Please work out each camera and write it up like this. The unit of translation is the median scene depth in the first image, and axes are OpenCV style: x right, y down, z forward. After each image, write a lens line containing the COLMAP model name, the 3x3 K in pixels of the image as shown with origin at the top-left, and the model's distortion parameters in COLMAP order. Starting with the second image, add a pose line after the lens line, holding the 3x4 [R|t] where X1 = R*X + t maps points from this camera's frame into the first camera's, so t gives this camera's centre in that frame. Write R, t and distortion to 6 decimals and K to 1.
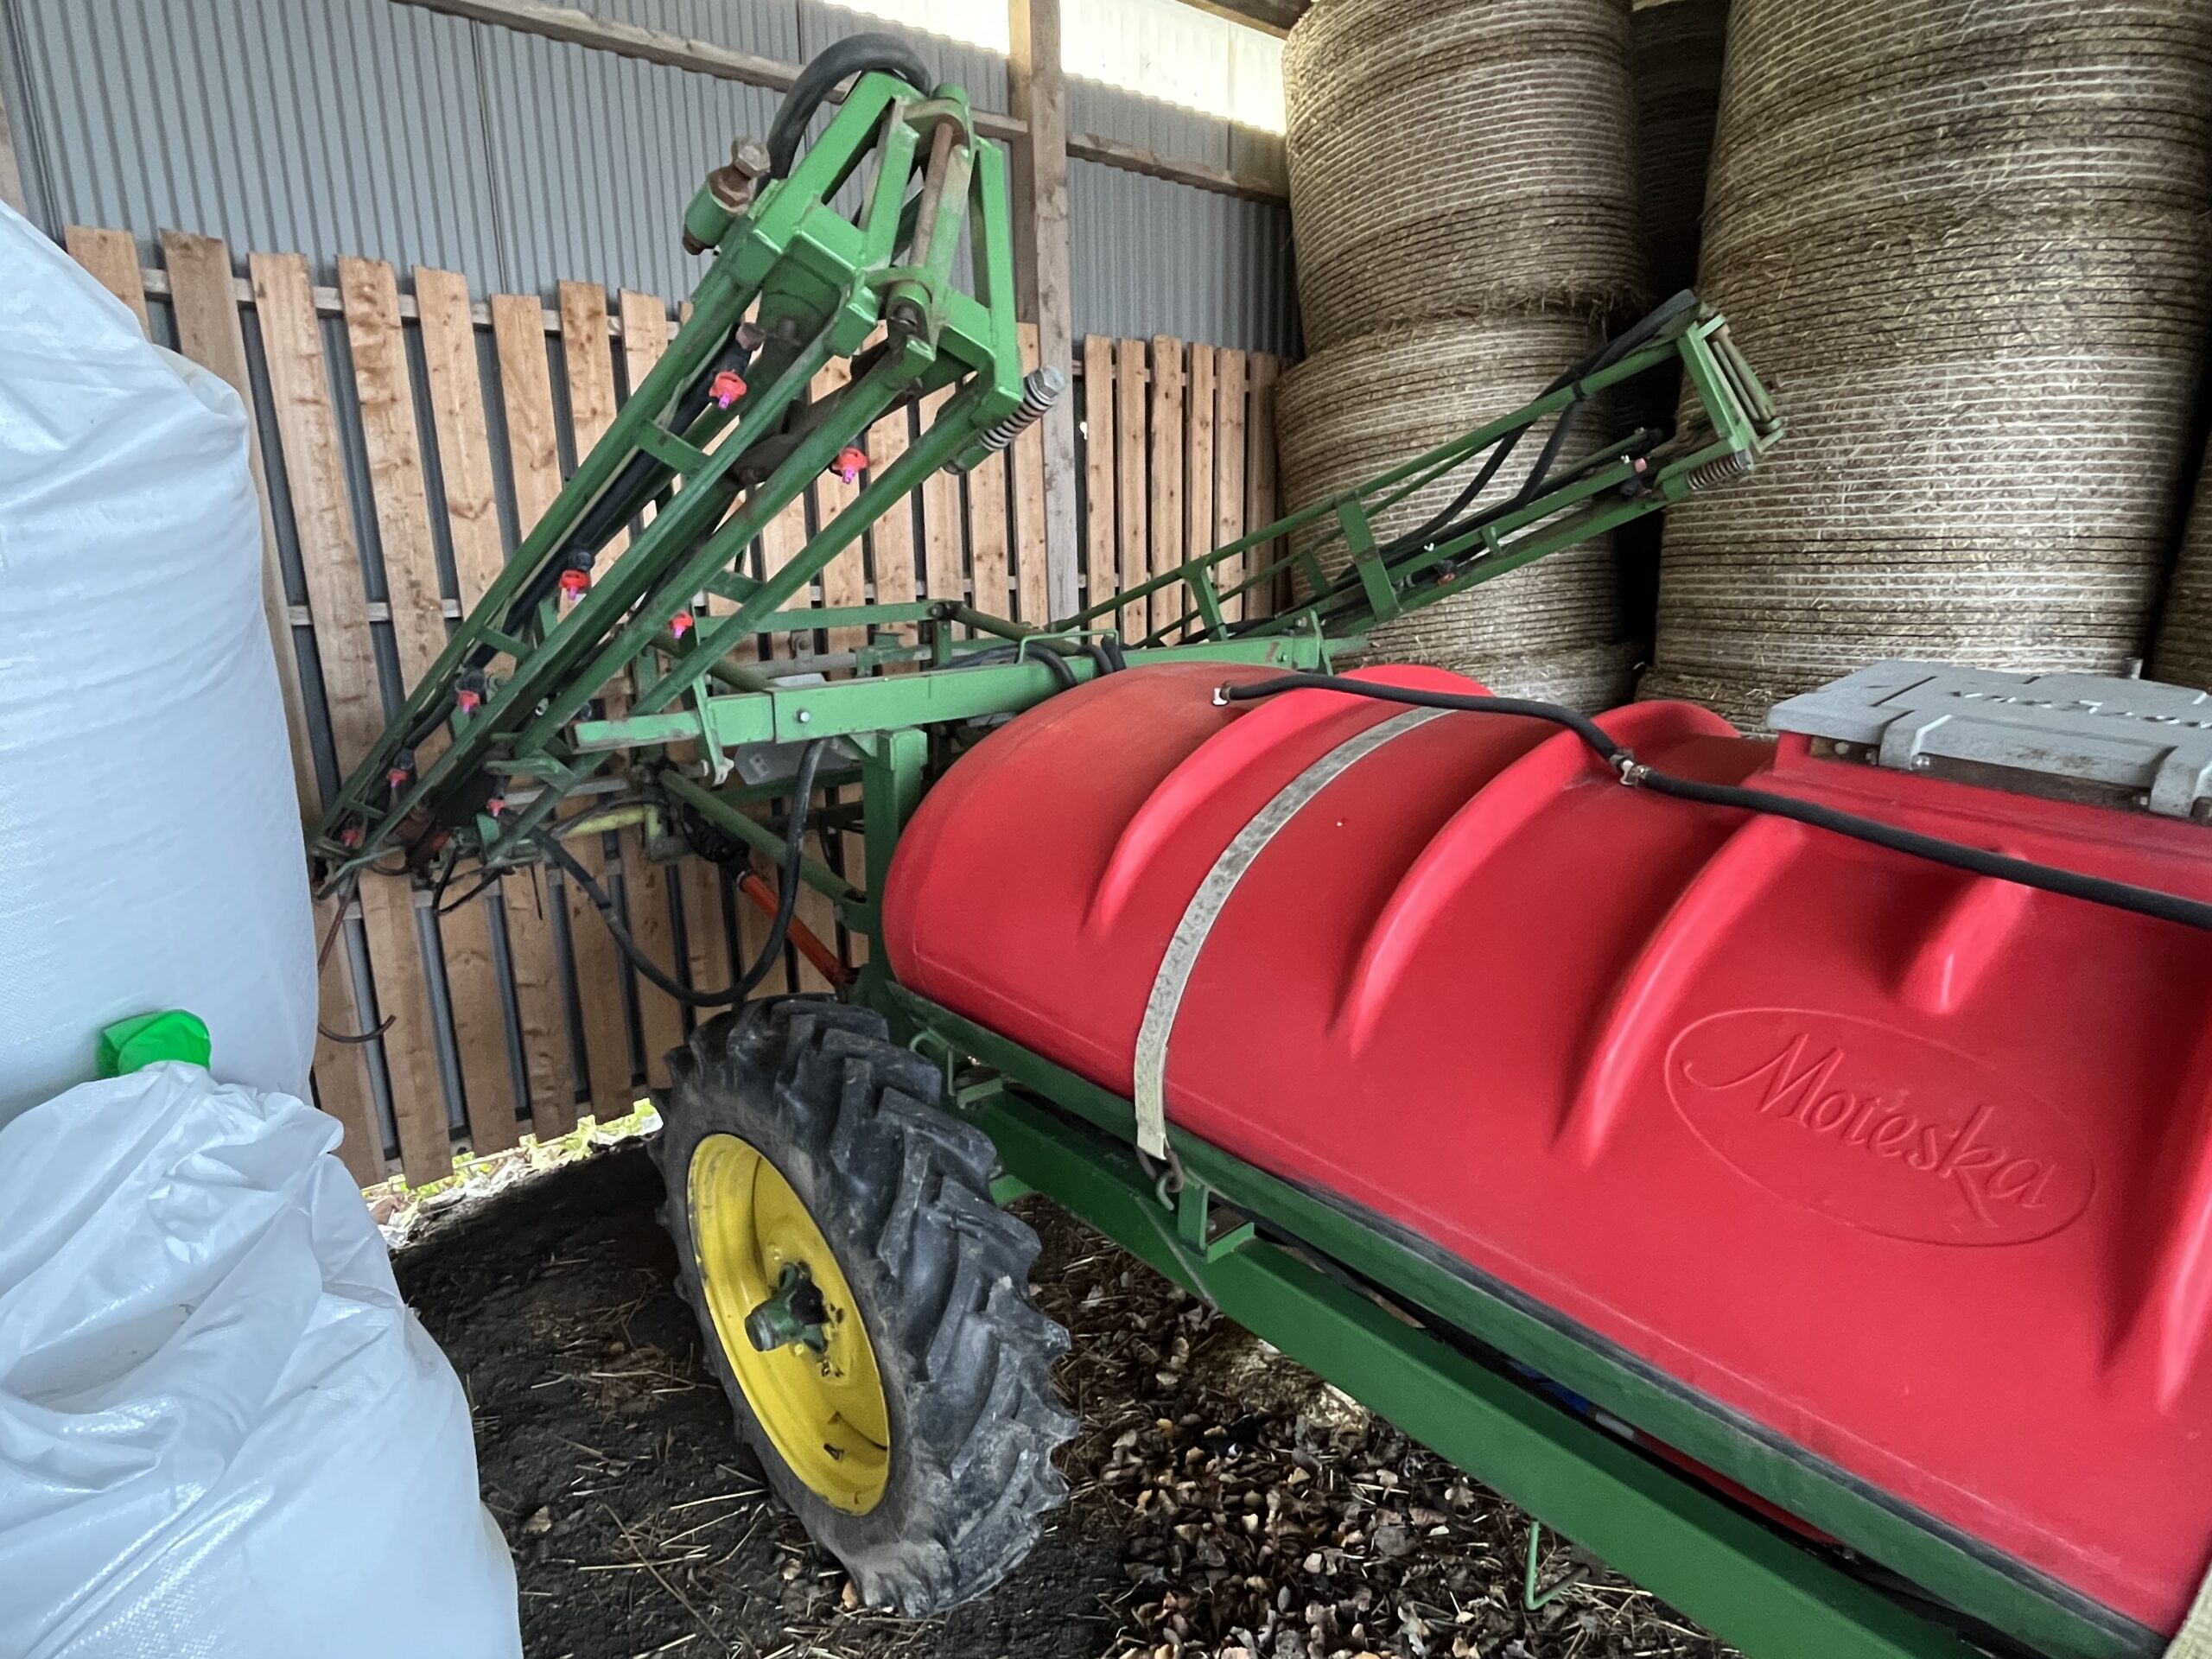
lens RADIAL K [[1220.8, 0, 1085.5], [0, 1220.8, 838.7], [0, 0, 1]] dist [-0.000845, -0.001554]
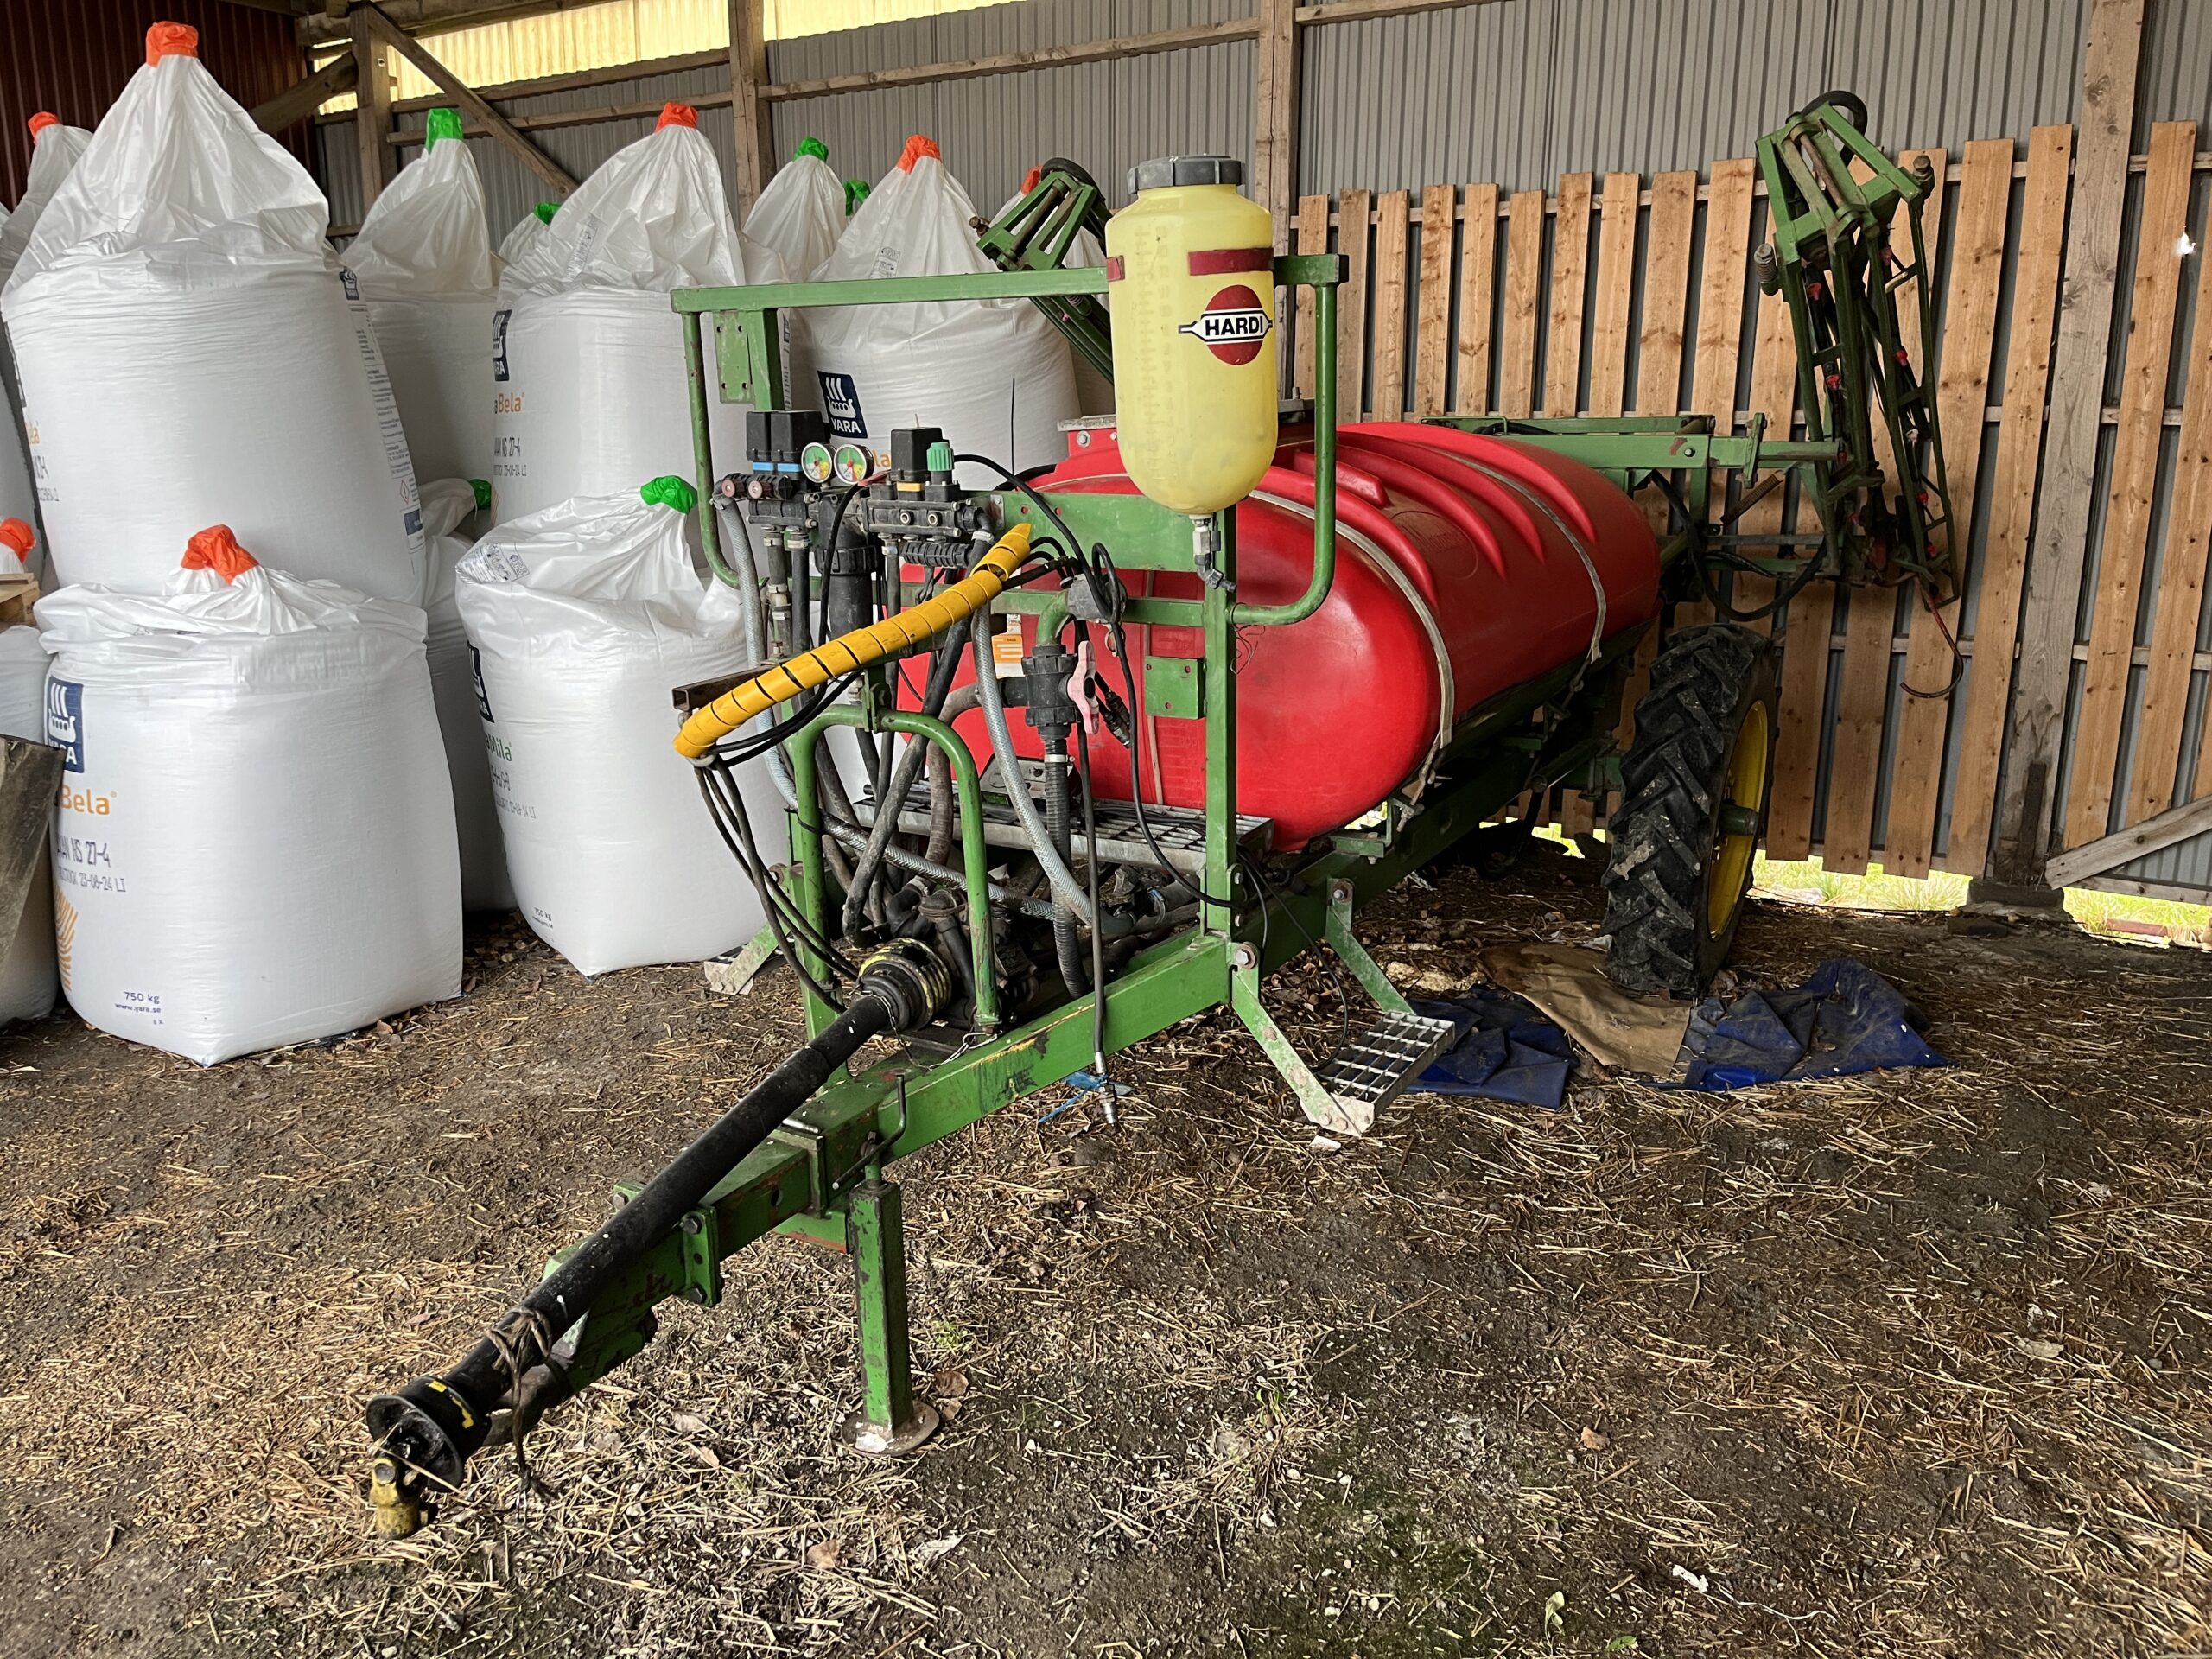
lens RADIAL K [[1672.2, 0, 1090.1], [0, 1672.2, 833.4], [0, 0, 1]] dist [0.062309, -0.087519]
pose [[0.296305, 0.232544, -0.926351, 1.347545], [-0.239338, 0.957038, 0.163692, 0.059653], [0.924619, 0.173208, 0.339232, 0.013423]]
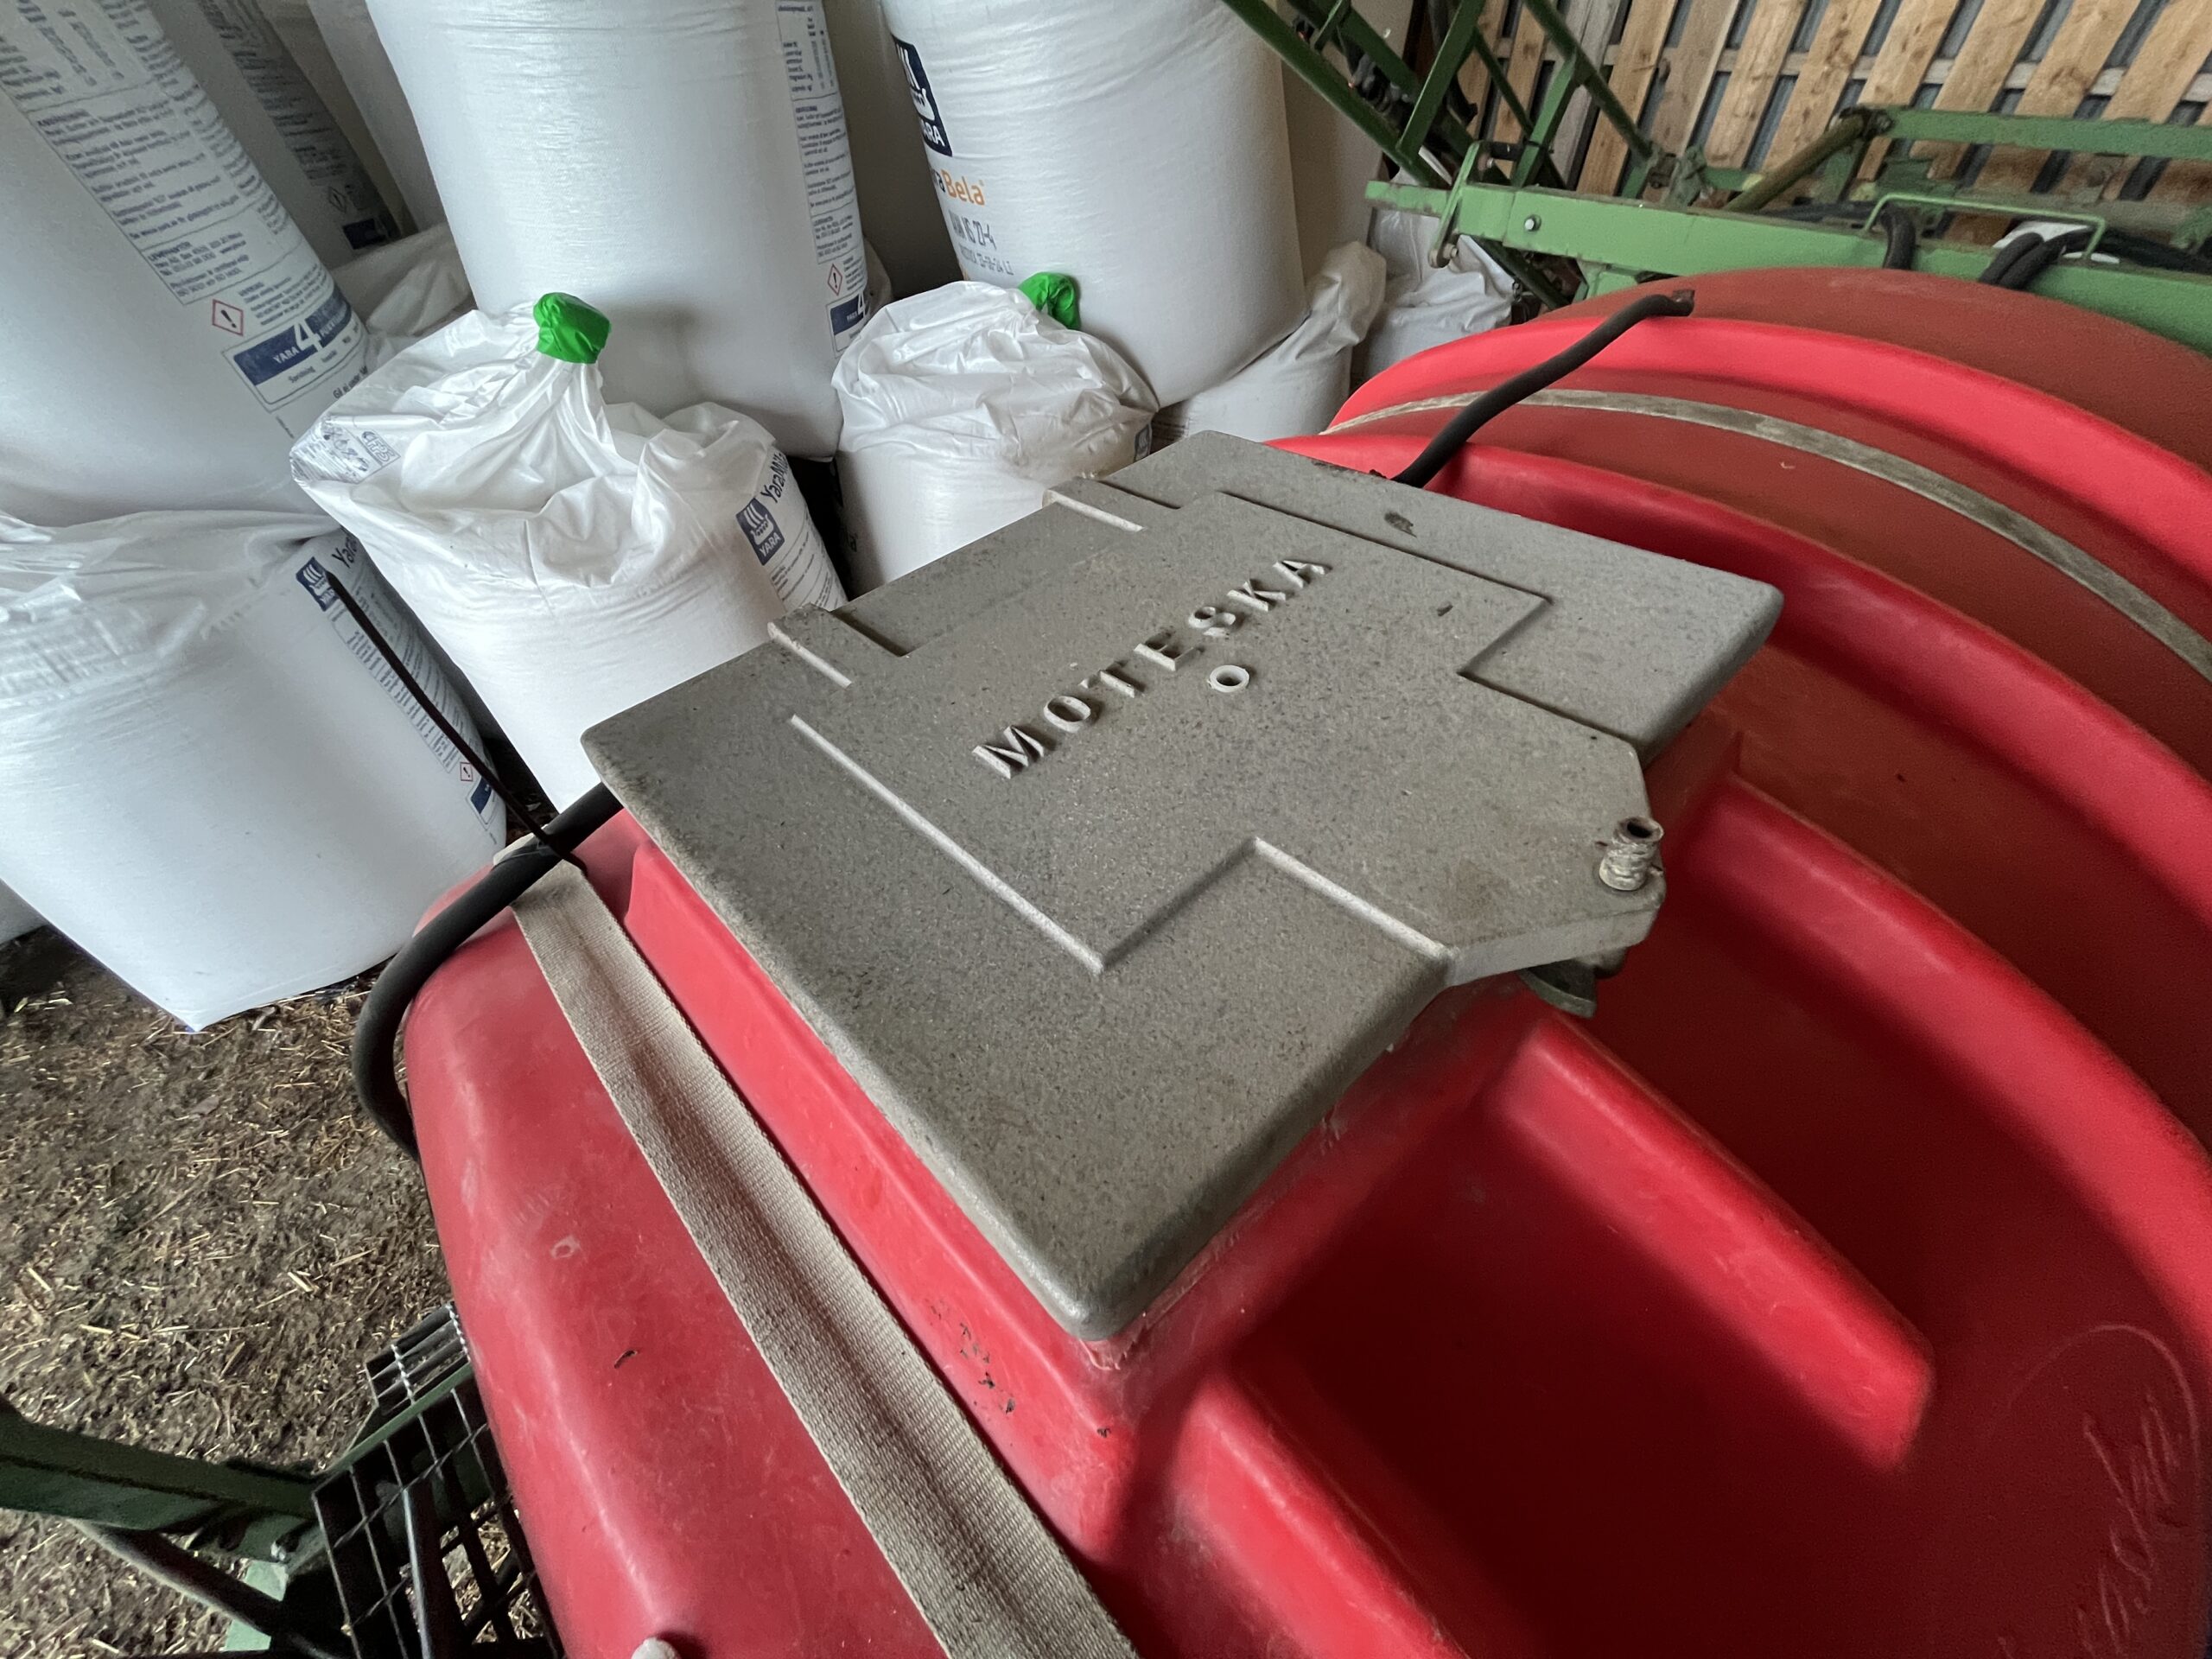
lens RADIAL K [[896.6, 0, 1101.6], [0, 896.6, 828.7], [0, 0, 1]] dist [-0.002659, -0.000457]
pose [[0.024245, 0.705519, -0.708276, 0.434329], [-0.229830, 0.693441, 0.682874, -0.114085], [0.972929, 0.146227, 0.178962, 0.361547]]
